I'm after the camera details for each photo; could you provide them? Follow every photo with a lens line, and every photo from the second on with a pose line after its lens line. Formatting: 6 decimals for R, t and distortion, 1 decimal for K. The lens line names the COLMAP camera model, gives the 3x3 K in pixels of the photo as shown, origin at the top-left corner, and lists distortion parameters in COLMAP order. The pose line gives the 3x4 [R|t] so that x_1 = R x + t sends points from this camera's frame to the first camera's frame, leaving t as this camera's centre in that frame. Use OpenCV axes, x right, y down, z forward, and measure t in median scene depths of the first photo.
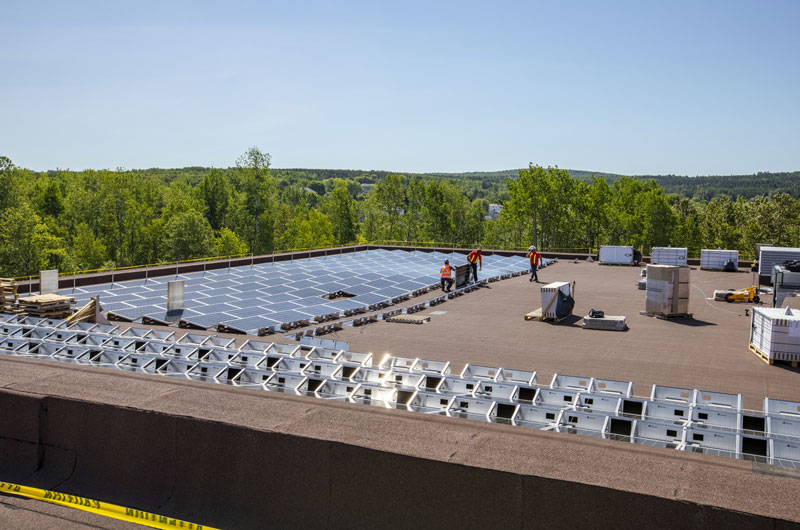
lens RADIAL K [[722.0, 0, 400.0], [0, 722.0, 265.0], [0, 0, 1]] dist [0.005021, 0.006377]
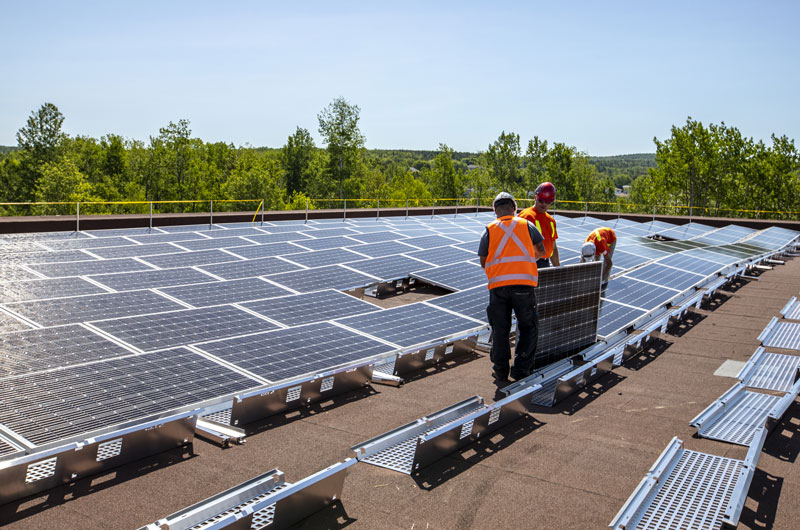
lens RADIAL K [[722.0, 0, 400.0], [0, 722.0, 265.0], [0, 0, 1]] dist [0.005021, 0.006377]
pose [[0.989226, 0.032806, -0.142672, -0.009993], [-0.029599, 0.999261, 0.024541, 0.006100], [0.143372, -0.020053, 0.989466, 0.186556]]
